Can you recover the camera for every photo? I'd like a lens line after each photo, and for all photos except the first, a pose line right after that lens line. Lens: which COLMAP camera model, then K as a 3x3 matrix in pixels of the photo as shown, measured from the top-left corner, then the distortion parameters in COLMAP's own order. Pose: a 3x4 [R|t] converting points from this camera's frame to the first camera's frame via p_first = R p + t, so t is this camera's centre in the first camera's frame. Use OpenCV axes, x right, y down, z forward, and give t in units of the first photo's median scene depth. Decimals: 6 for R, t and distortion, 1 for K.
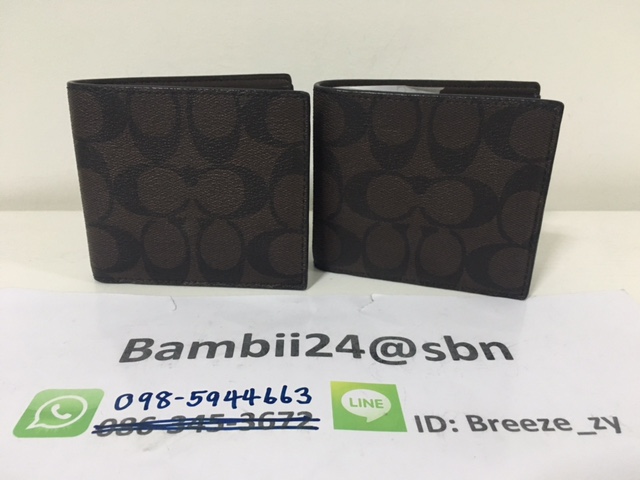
lens RADIAL K [[561.4, 0, 322.6], [0, 561.4, 244.5], [0, 0, 1]] dist [0.057033, -0.097138]
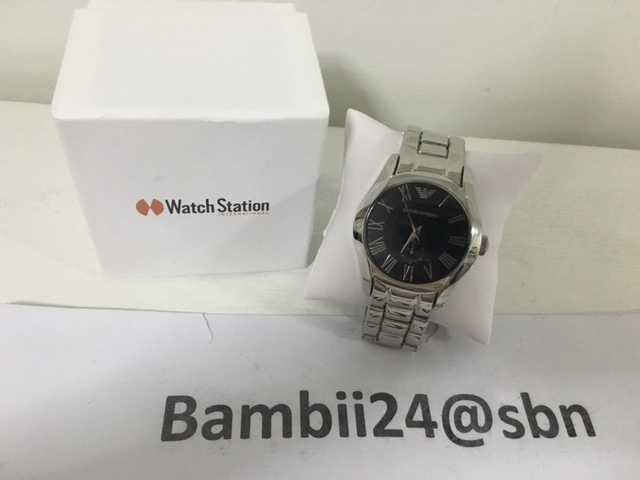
lens RADIAL K [[561.4, 0, 325.5], [0, 561.4, 240.3], [0, 0, 1]] dist [0.057033, -0.097138]
pose [[0.996531, 0.040287, 0.072815, -0.183453], [-0.067059, 0.906892, 0.415993, -0.446140], [-0.049276, -0.419433, 0.906448, 0.327972]]
